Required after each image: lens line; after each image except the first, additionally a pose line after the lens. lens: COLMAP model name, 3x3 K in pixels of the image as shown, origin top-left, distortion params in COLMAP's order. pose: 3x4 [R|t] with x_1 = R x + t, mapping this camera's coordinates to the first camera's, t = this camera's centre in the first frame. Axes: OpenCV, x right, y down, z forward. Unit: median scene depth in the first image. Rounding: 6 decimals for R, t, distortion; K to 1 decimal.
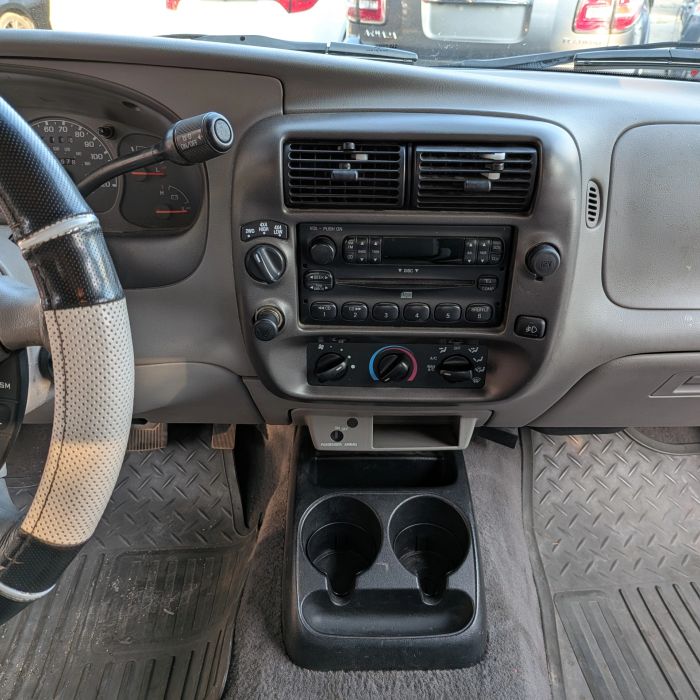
lens RADIAL K [[658.3, 0, 350.5], [0, 658.3, 331.4], [0, 0, 1]] dist [0.085561, -0.189030]
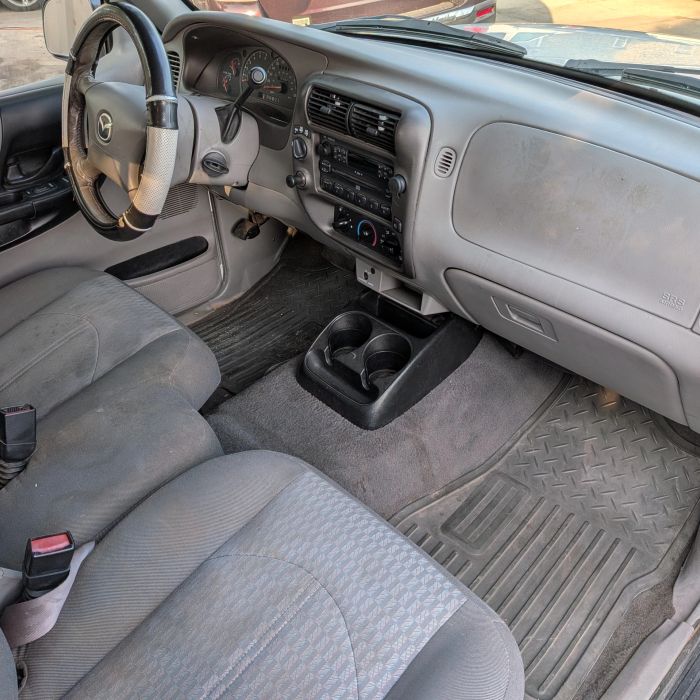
lens RADIAL K [[658.3, 0, 350.5], [0, 658.3, 331.4], [0, 0, 1]] dist [0.085561, -0.189030]
pose [[0.685893, 0.408127, -0.602481, 1.348672], [-0.338953, 0.911804, 0.231786, -0.112112], [0.643942, 0.045232, 0.763736, -0.365591]]
